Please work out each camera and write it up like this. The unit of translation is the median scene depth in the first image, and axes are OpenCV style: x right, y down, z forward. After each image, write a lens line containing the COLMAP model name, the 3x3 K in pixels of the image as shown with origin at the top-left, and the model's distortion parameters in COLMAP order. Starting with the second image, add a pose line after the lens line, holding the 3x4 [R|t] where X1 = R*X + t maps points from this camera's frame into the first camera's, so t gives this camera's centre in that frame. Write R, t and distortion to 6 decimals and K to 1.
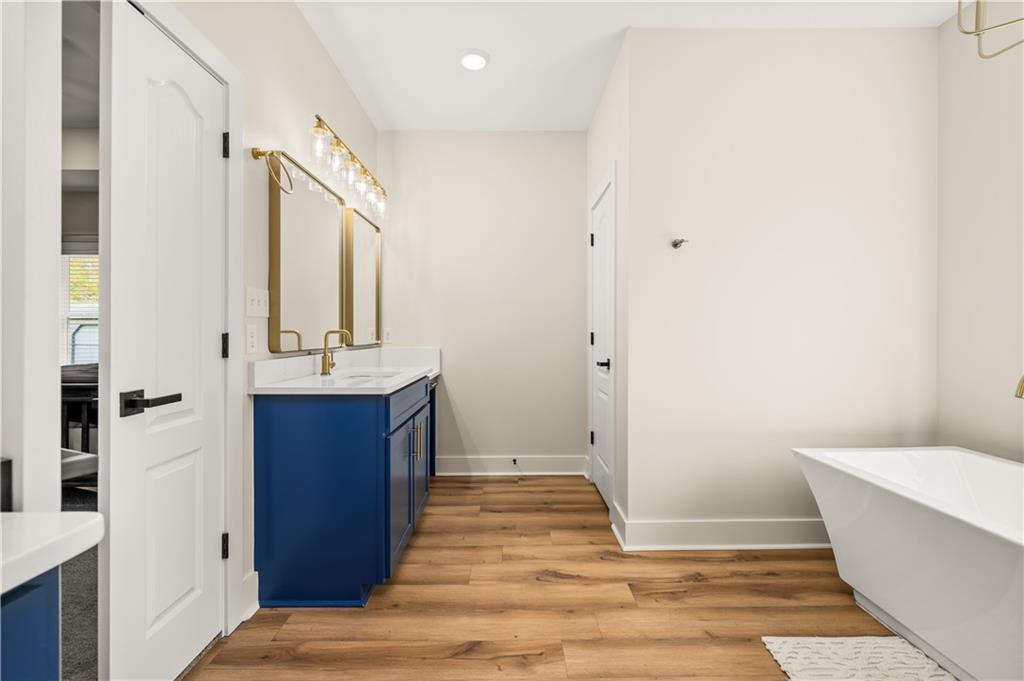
lens RADIAL K [[443.6, 0, 512.0], [0, 443.6, 340.5], [0, 0, 1]] dist [-0.000237, -0.000005]
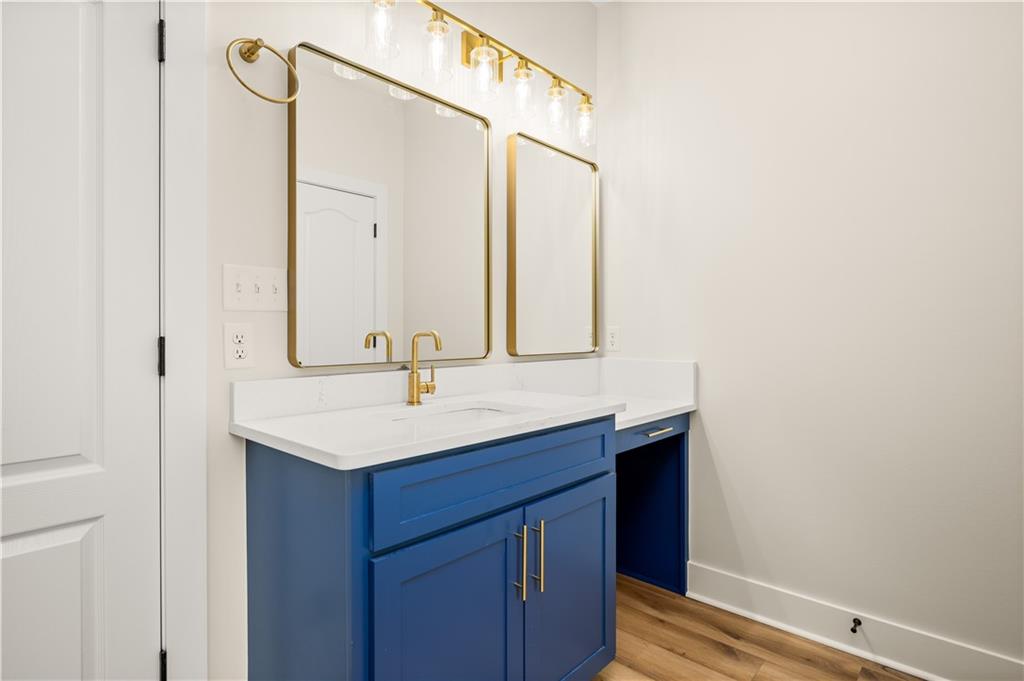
lens RADIAL K [[518.9, 0, 512.0], [0, 518.9, 340.5], [0, 0, 1]] dist [0.003550, 0.000452]
pose [[0.725707, 0.007613, -0.687962, 0.121430], [-0.009087, 0.999958, 0.001480, -0.009009], [0.687944, 0.005178, 0.725745, 0.422365]]
